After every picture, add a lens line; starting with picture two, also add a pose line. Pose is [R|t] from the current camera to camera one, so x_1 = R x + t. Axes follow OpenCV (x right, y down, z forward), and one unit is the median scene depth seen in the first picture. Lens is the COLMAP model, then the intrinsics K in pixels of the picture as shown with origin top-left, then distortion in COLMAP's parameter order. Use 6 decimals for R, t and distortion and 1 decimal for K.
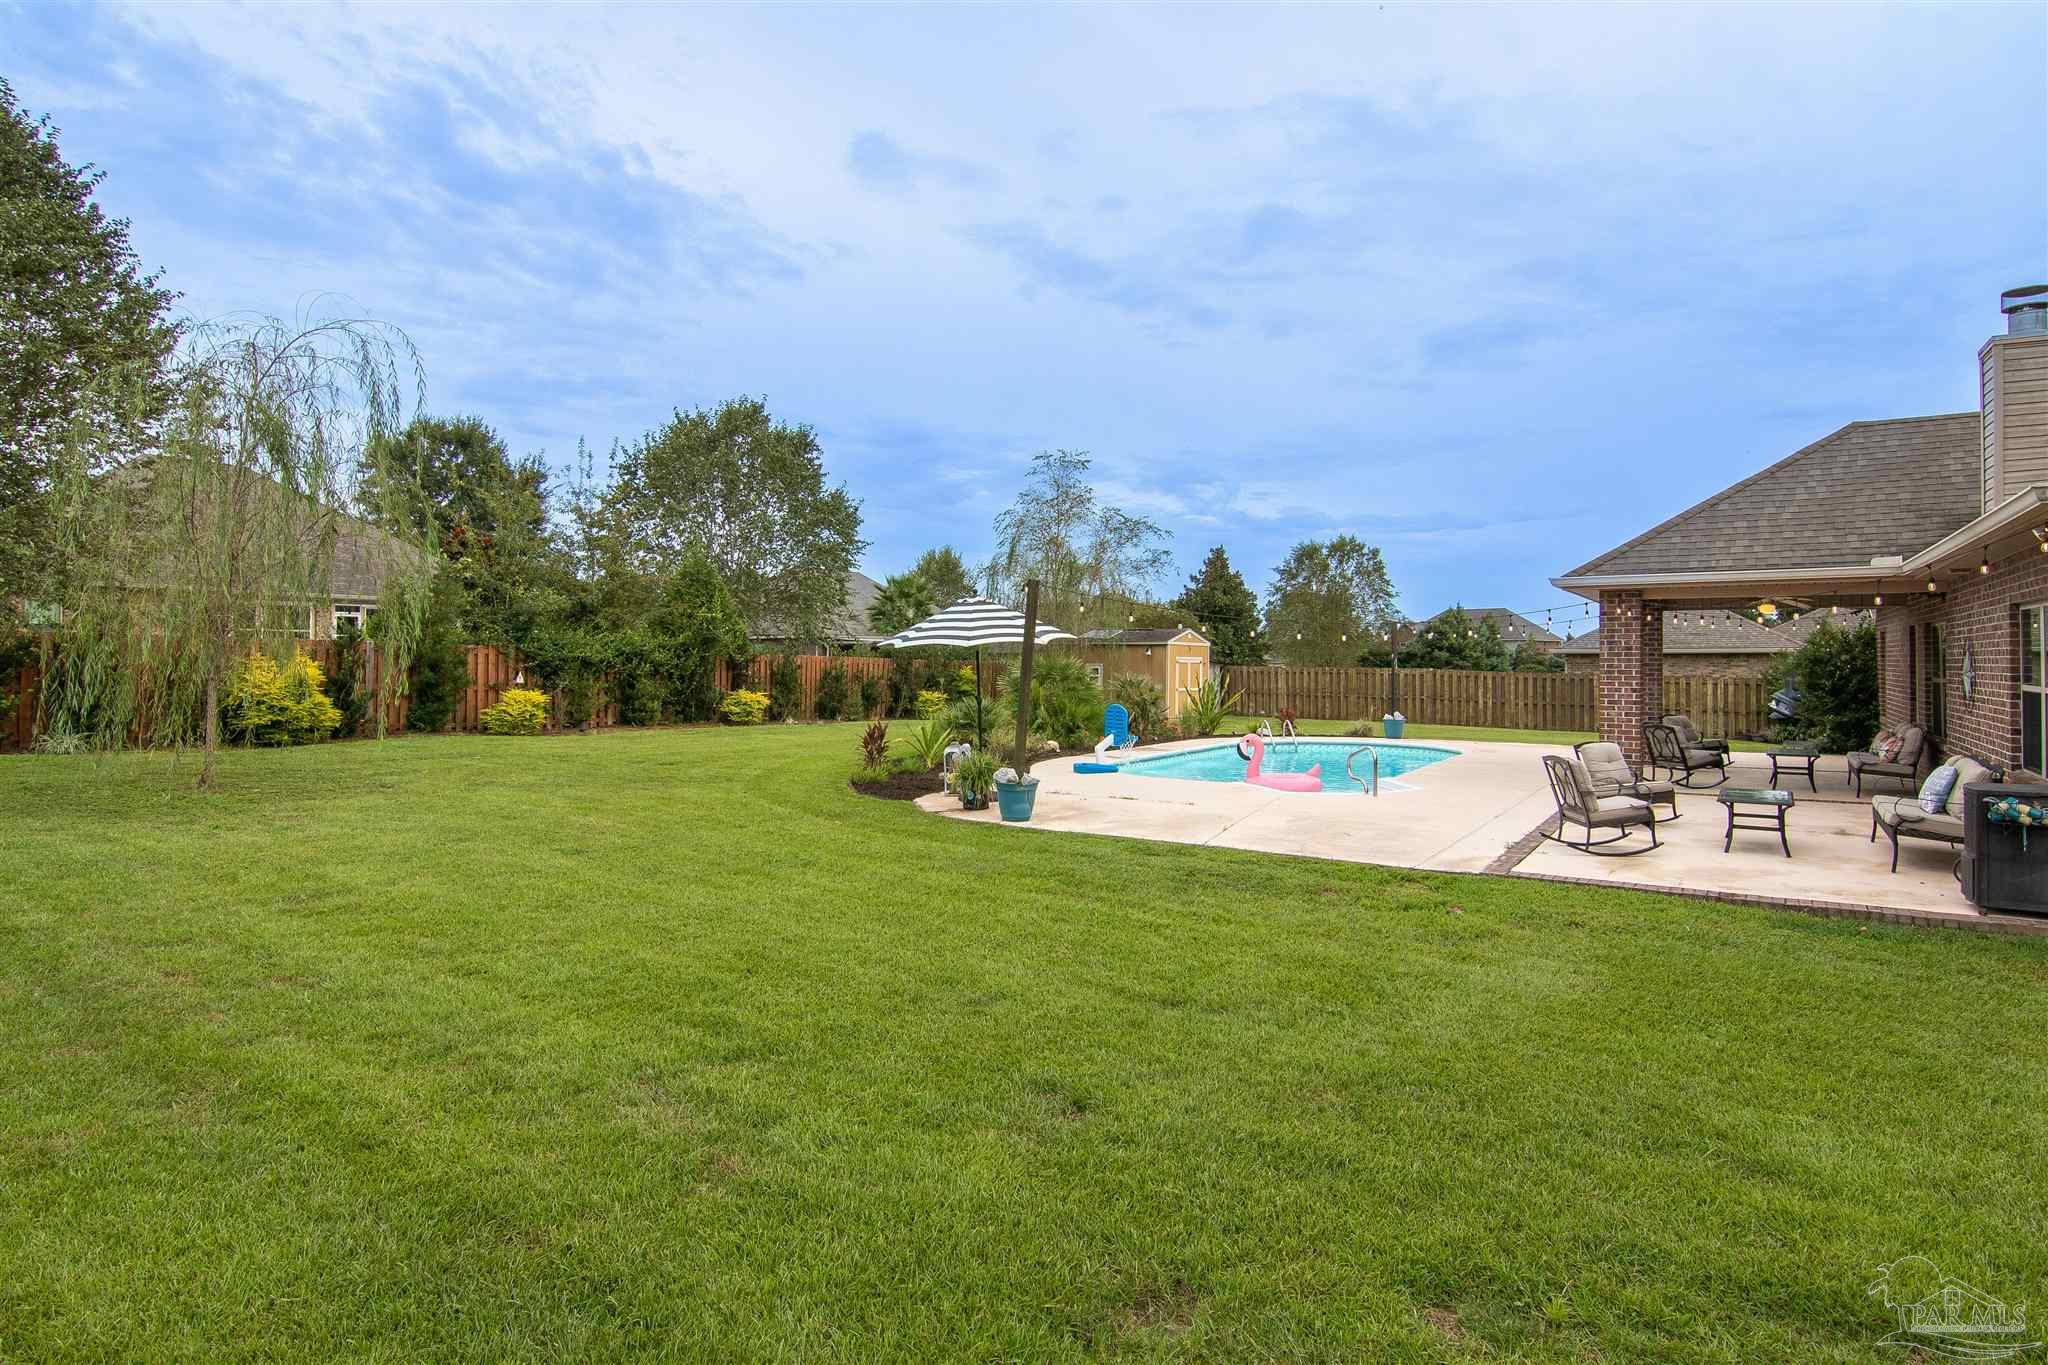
lens RADIAL K [[1090.6, 0, 1016.6], [0, 1090.6, 647.0], [0, 0, 1]] dist [-0.018899, -0.001115]
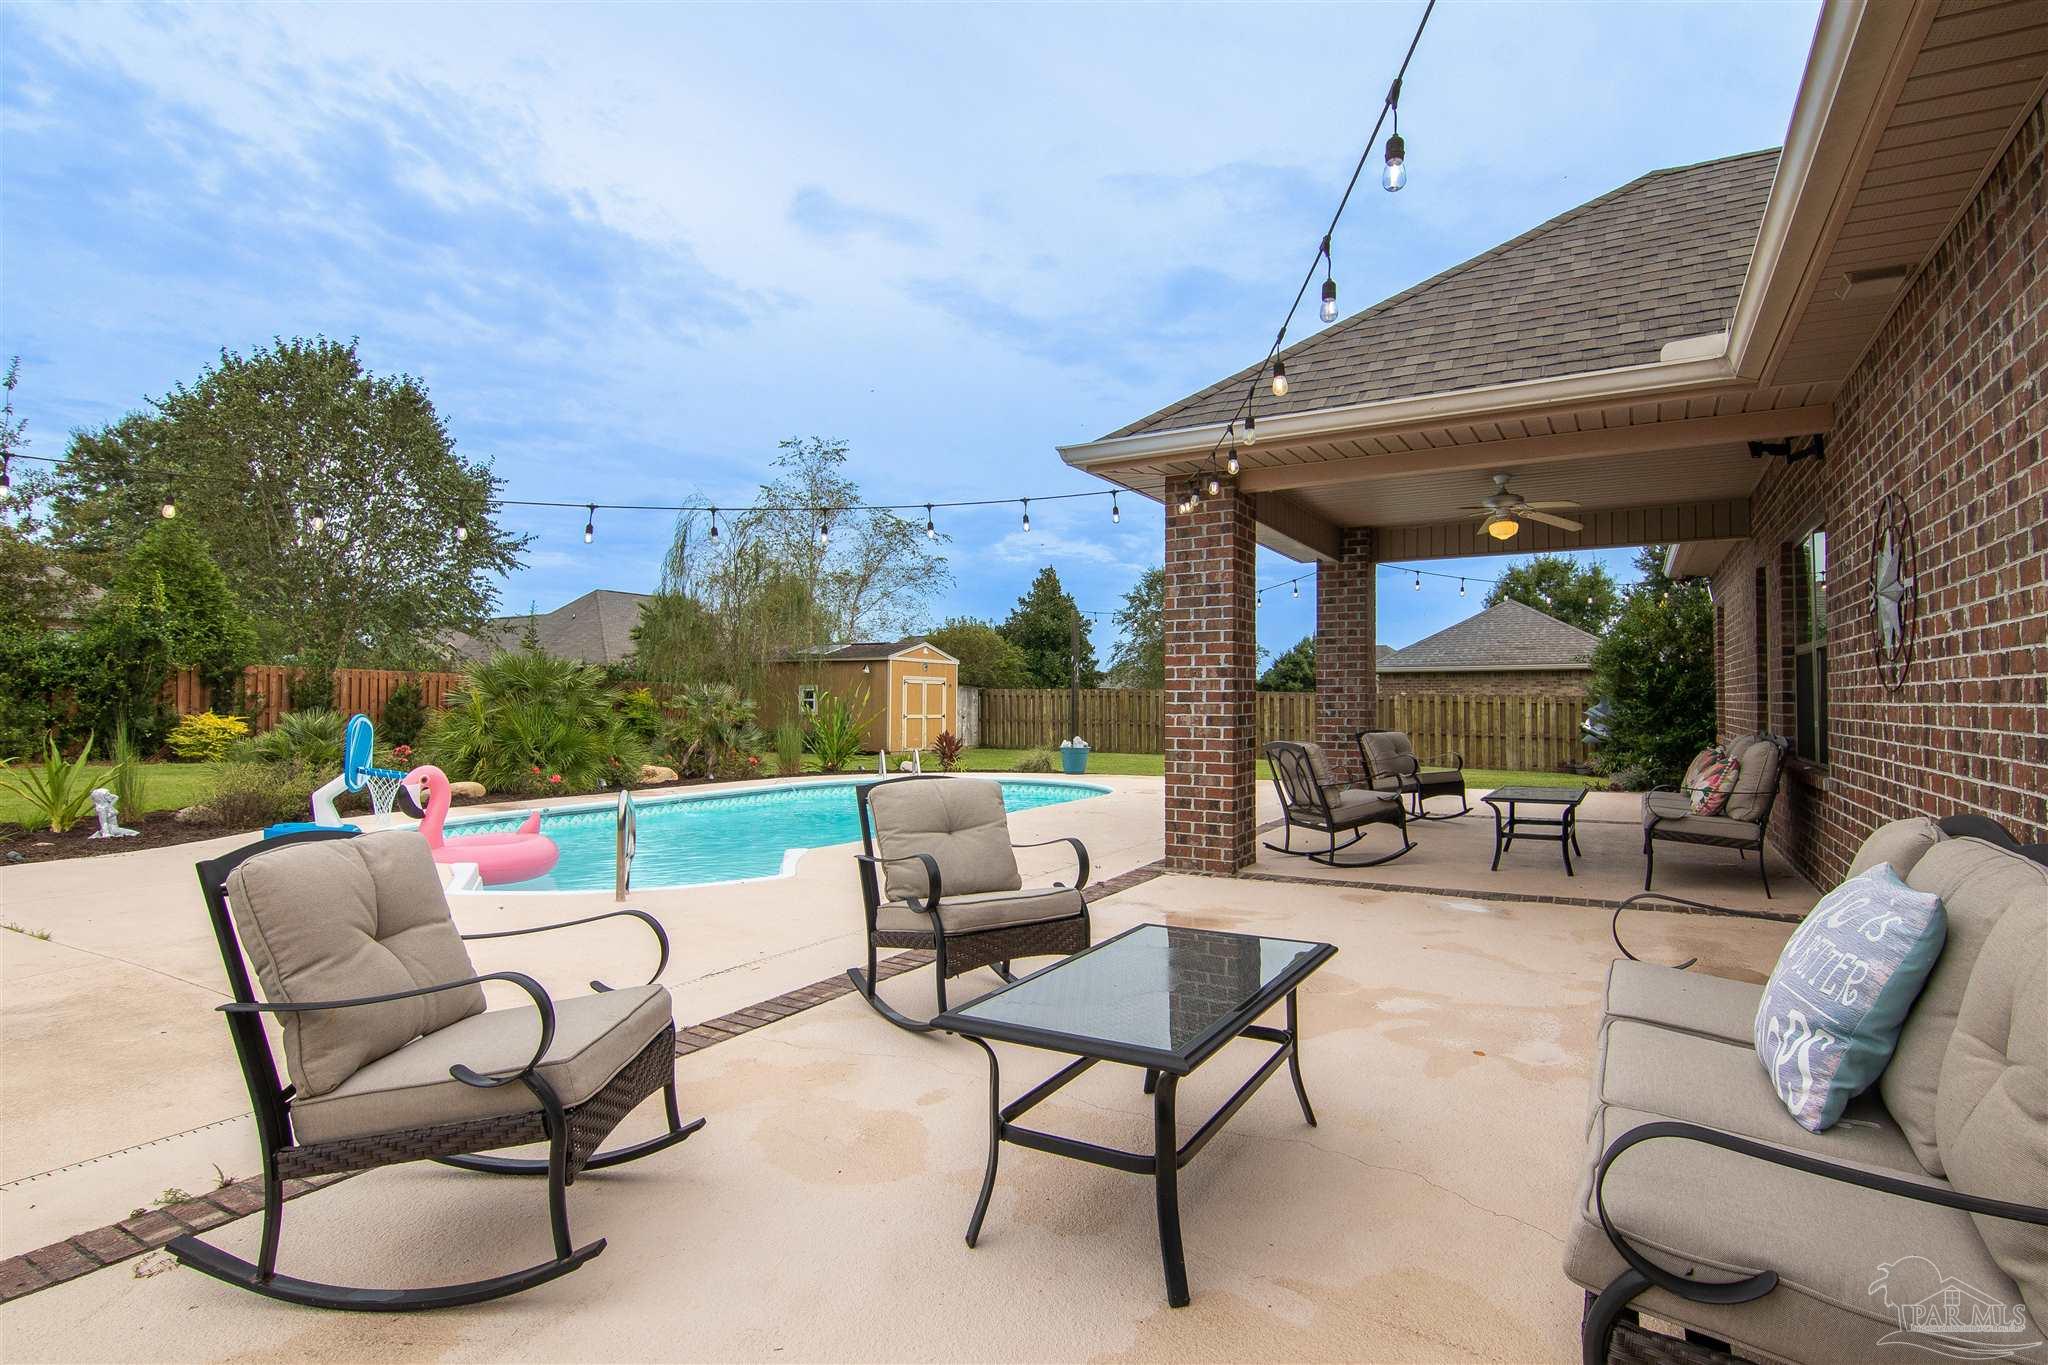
lens RADIAL K [[1056.9, 0, 1034.6], [0, 1056.9, 688.6], [0, 0, 1]] dist [-0.005309, -0.001157]
pose [[0.996451, -0.001874, 0.084152, 0.257849], [0.001918, 0.999998, -0.000439, 0.027764], [-0.084151, 0.000599, 0.996453, 0.305118]]
